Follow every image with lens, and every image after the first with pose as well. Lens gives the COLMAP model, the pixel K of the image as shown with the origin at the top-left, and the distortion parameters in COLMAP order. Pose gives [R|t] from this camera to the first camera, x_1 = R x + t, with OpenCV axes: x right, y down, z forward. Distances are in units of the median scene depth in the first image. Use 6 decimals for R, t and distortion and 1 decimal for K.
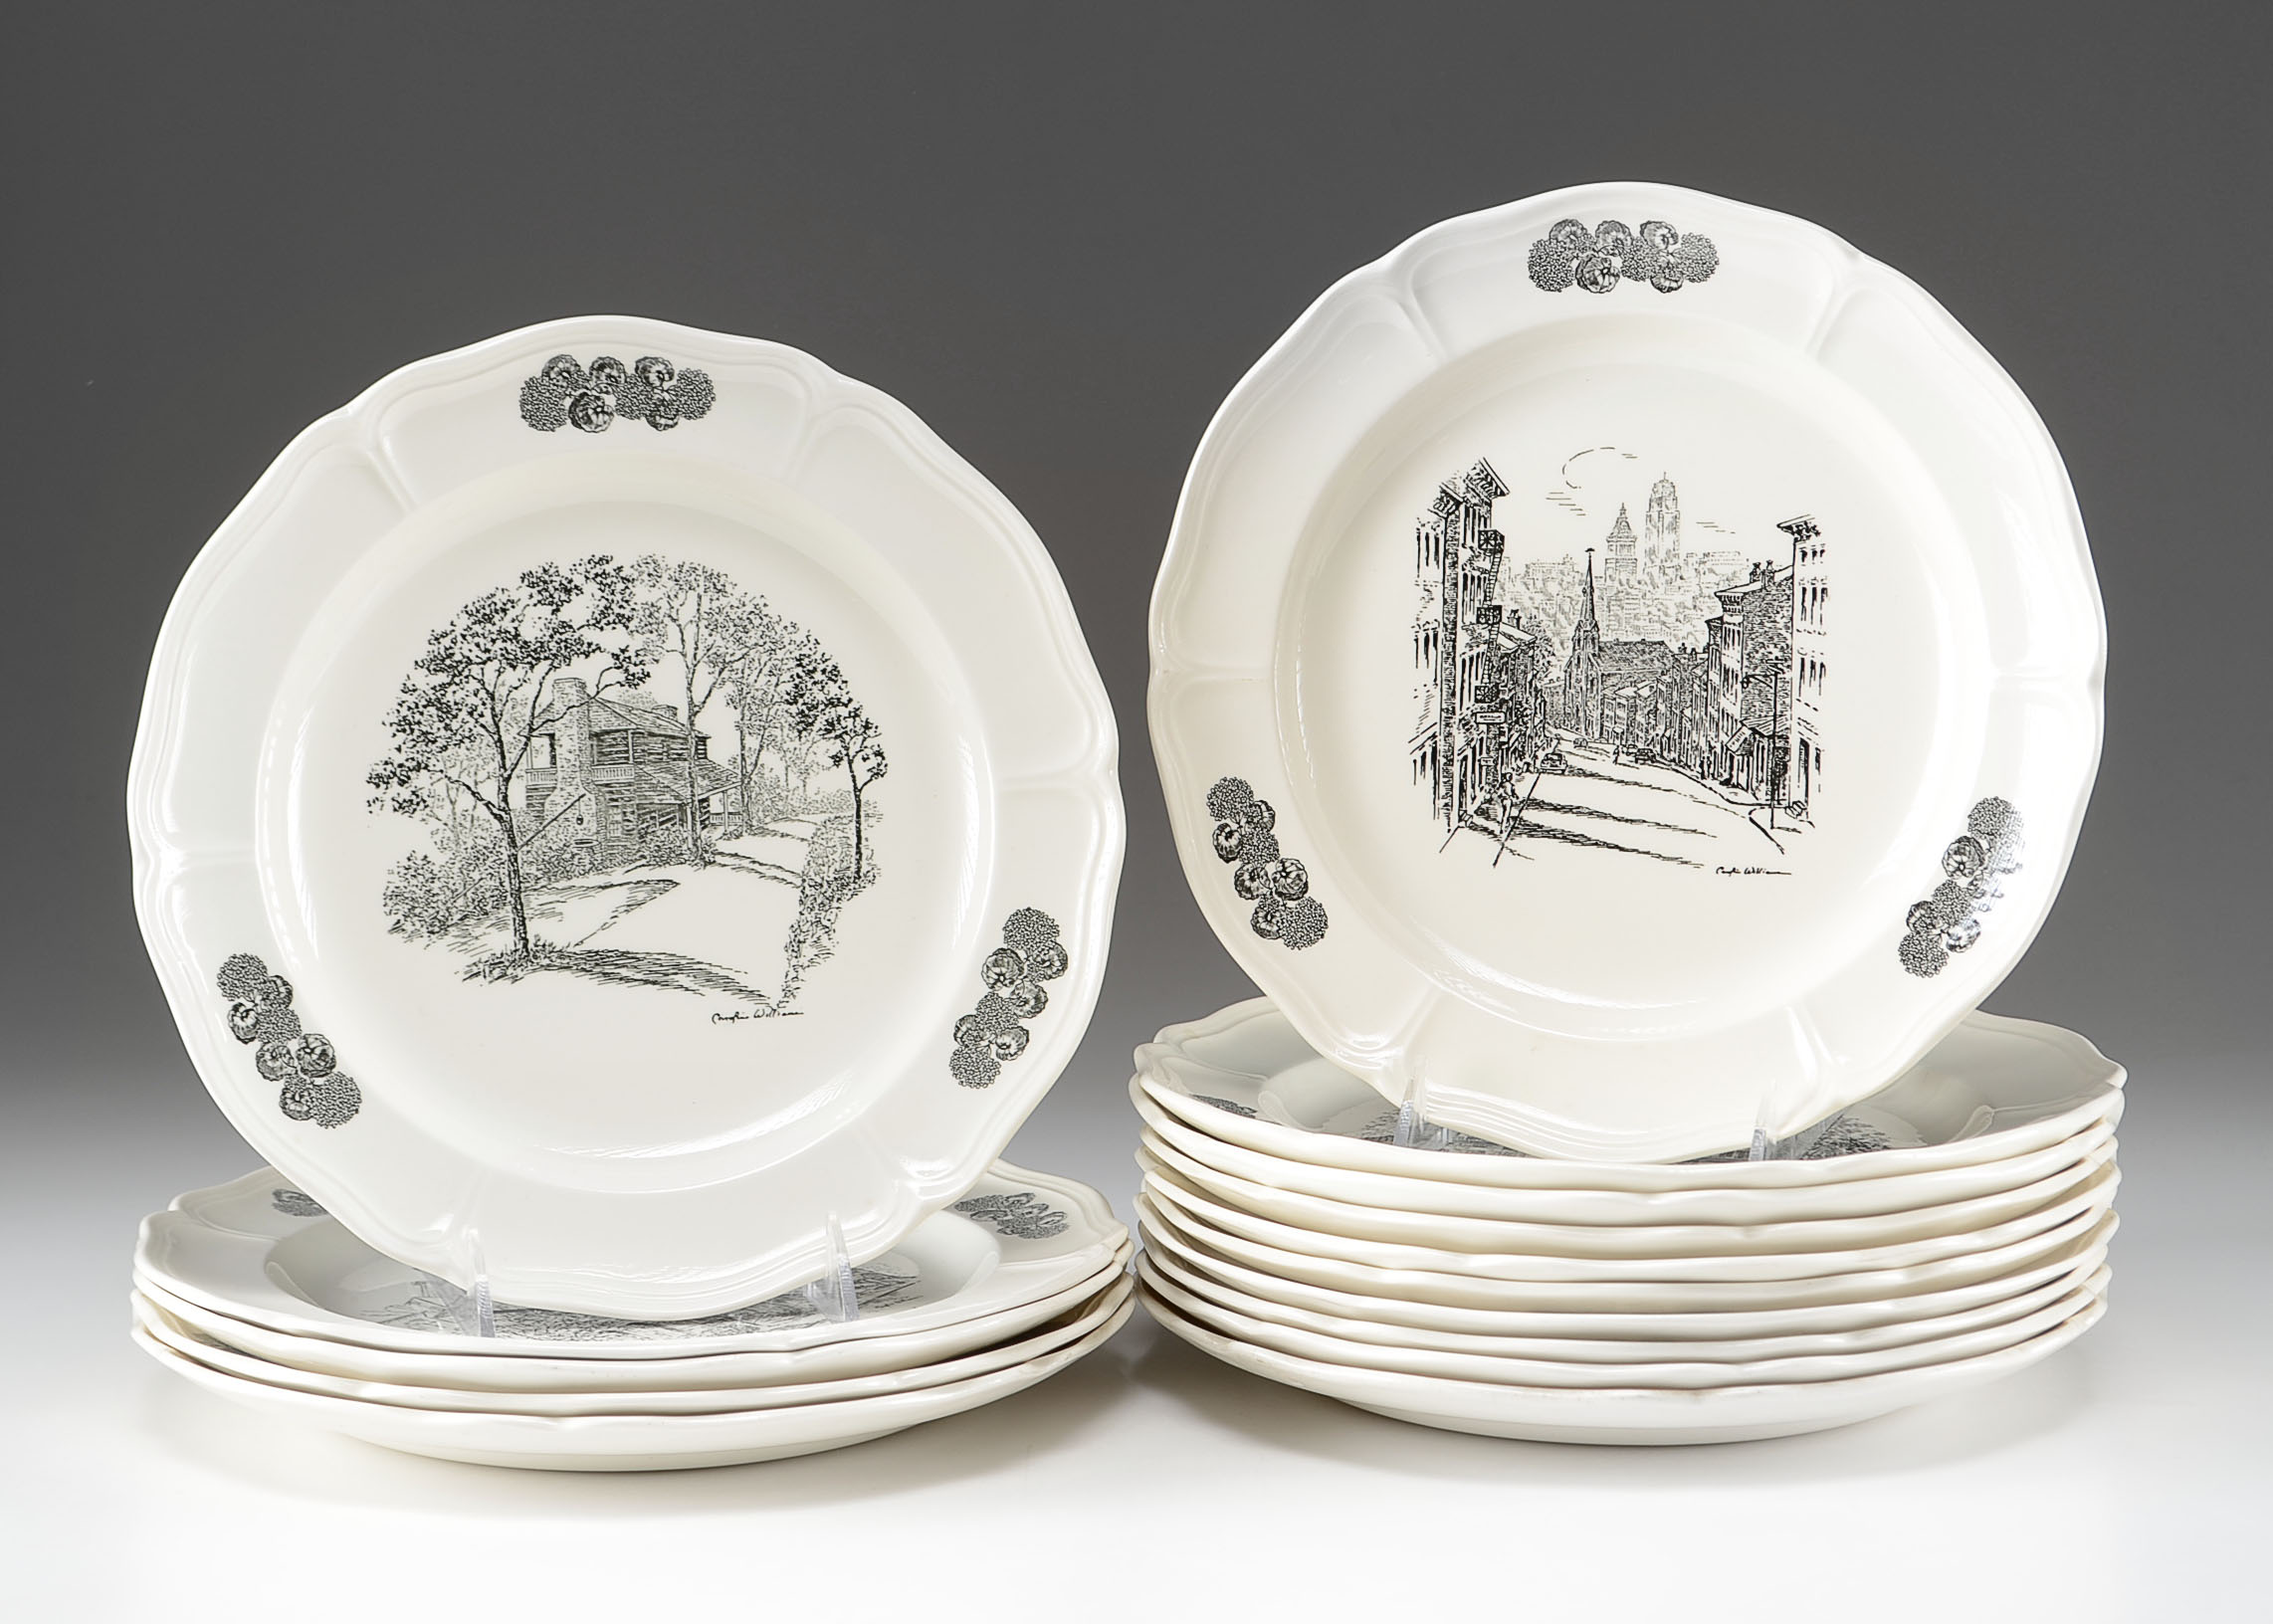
lens RADIAL K [[5066.0, 0, 1136.5], [0, 5066.0, 812.0], [0, 0, 1]] dist [0.018394, 0.060298]
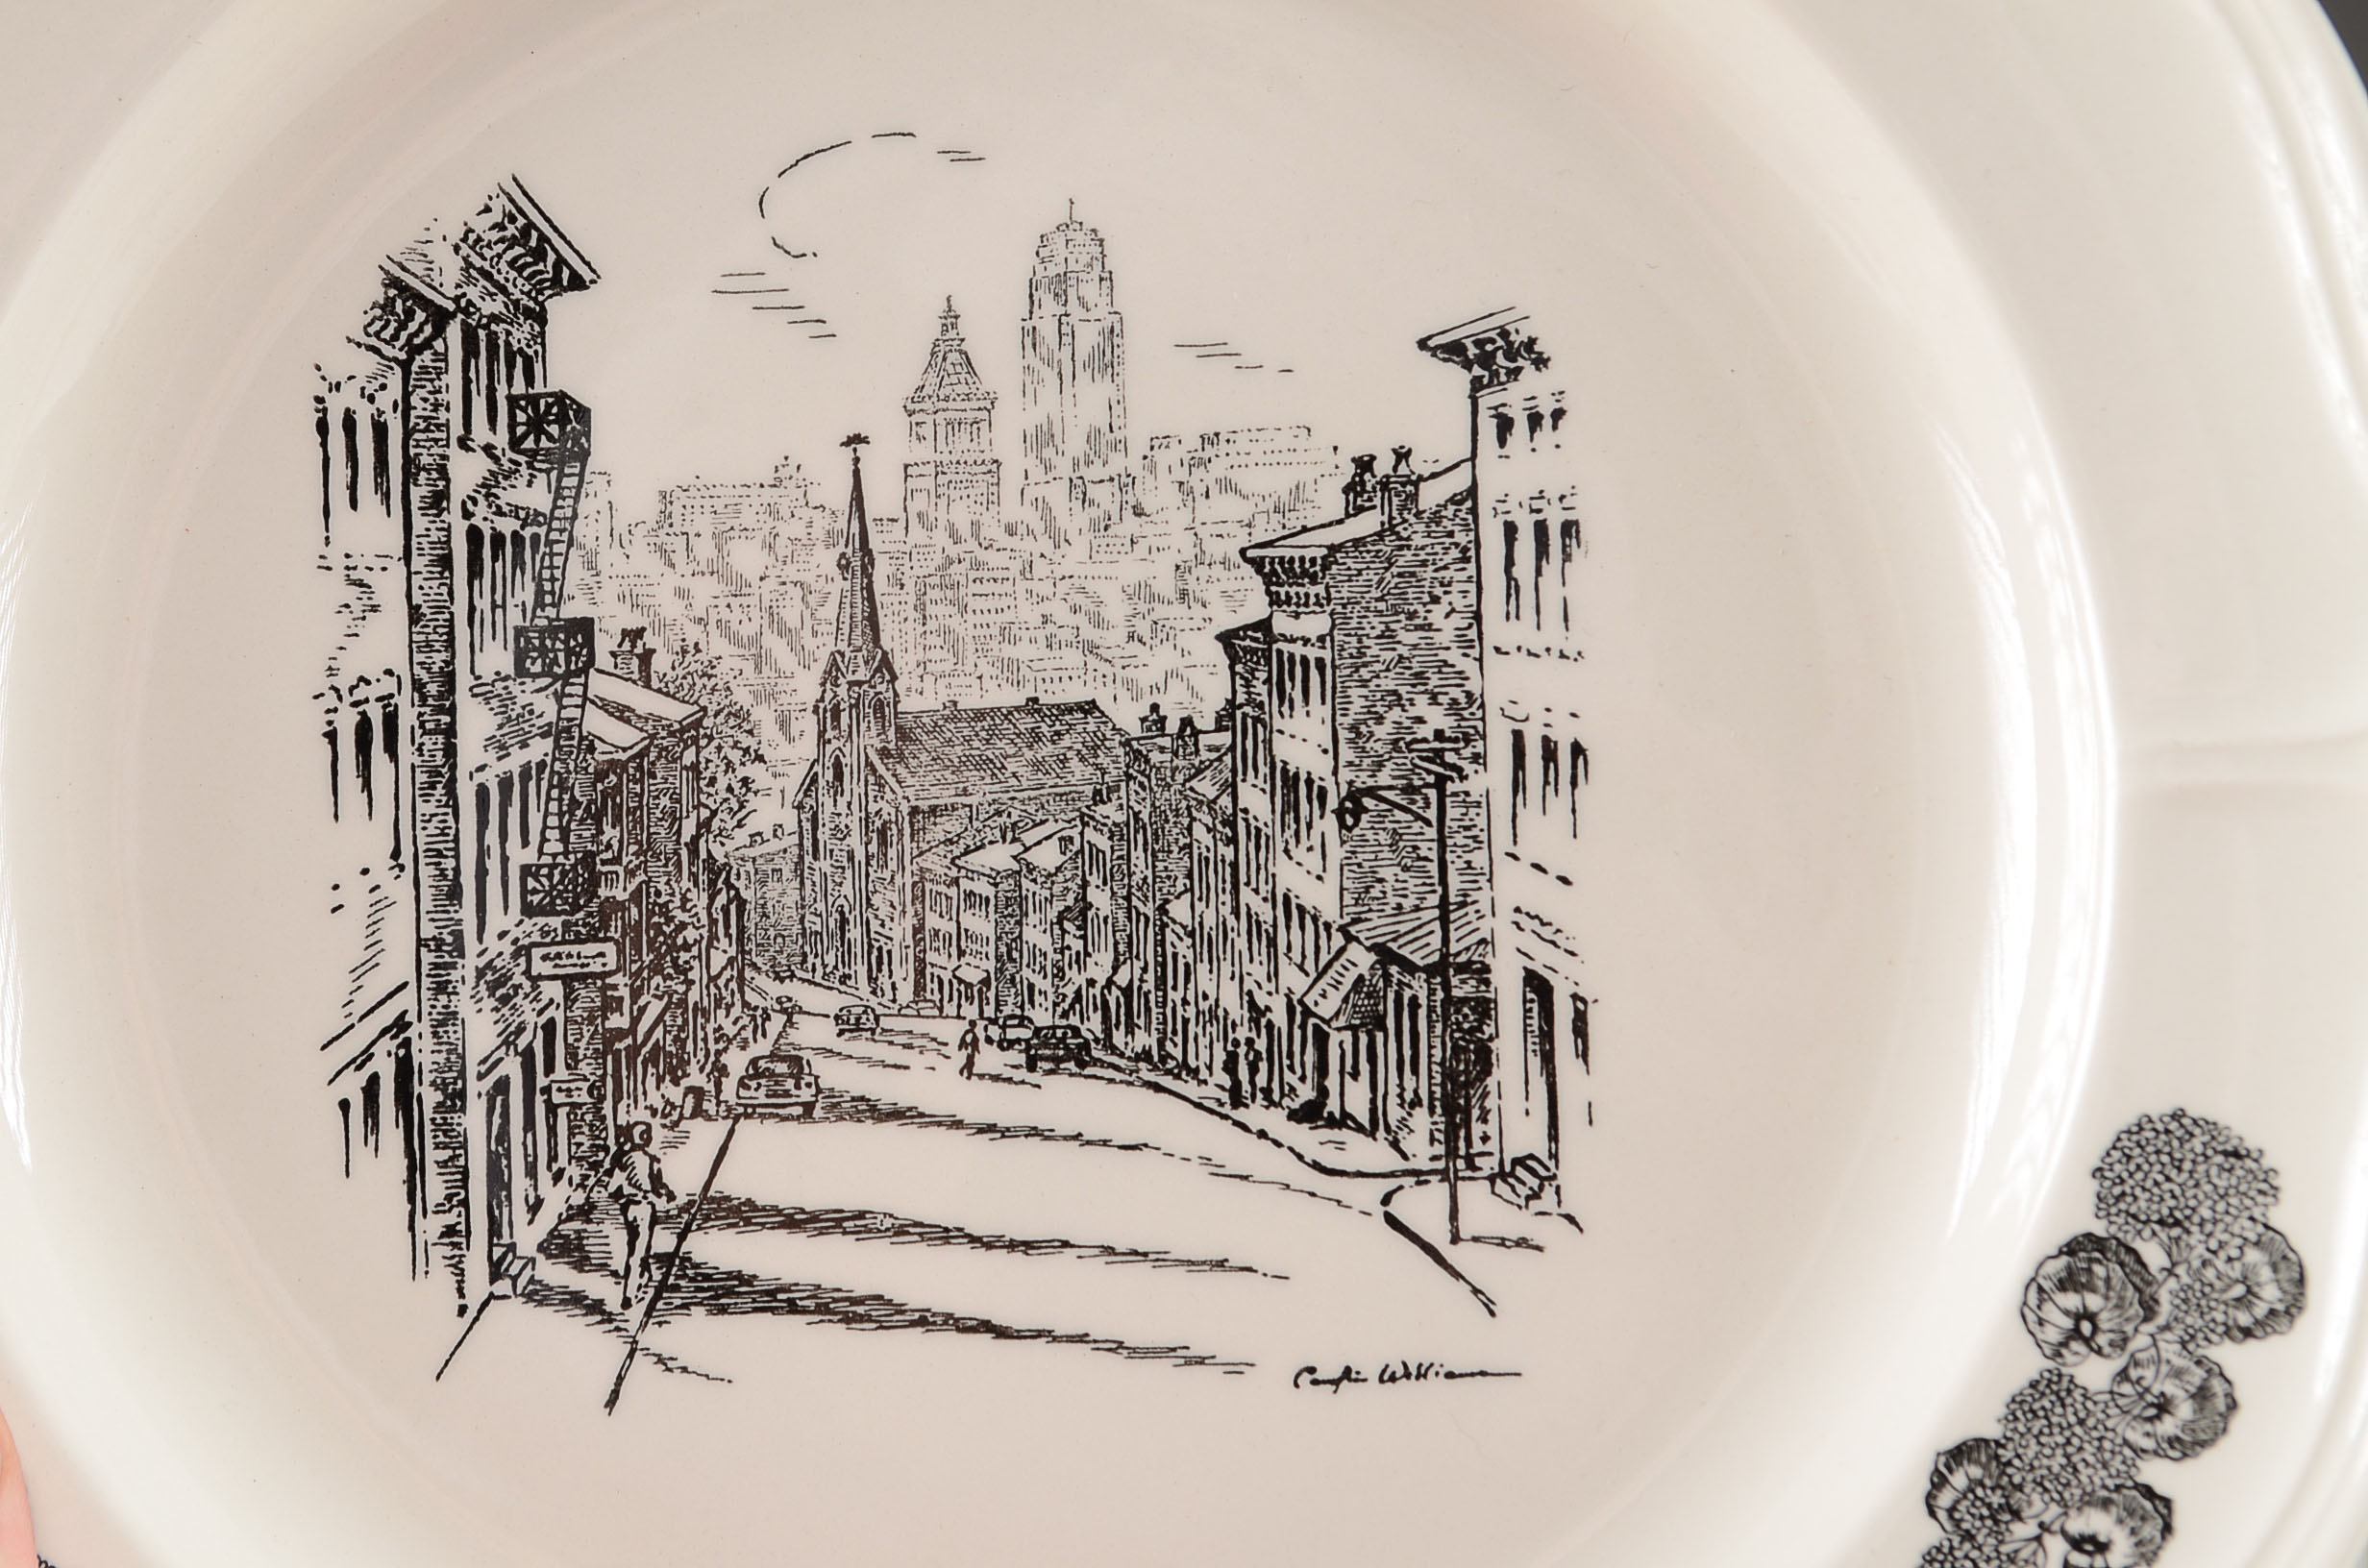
lens RADIAL K [[4913.9, 0, 1184.0], [0, 4913.9, 784.0], [0, 0, 1]] dist [0.009283, 0.089054]
pose [[0.946124, -0.039608, 0.321372, 0.005082], [0.059915, 0.996767, -0.053541, -0.010526], [-0.318212, 0.069912, 0.945438, 0.689390]]
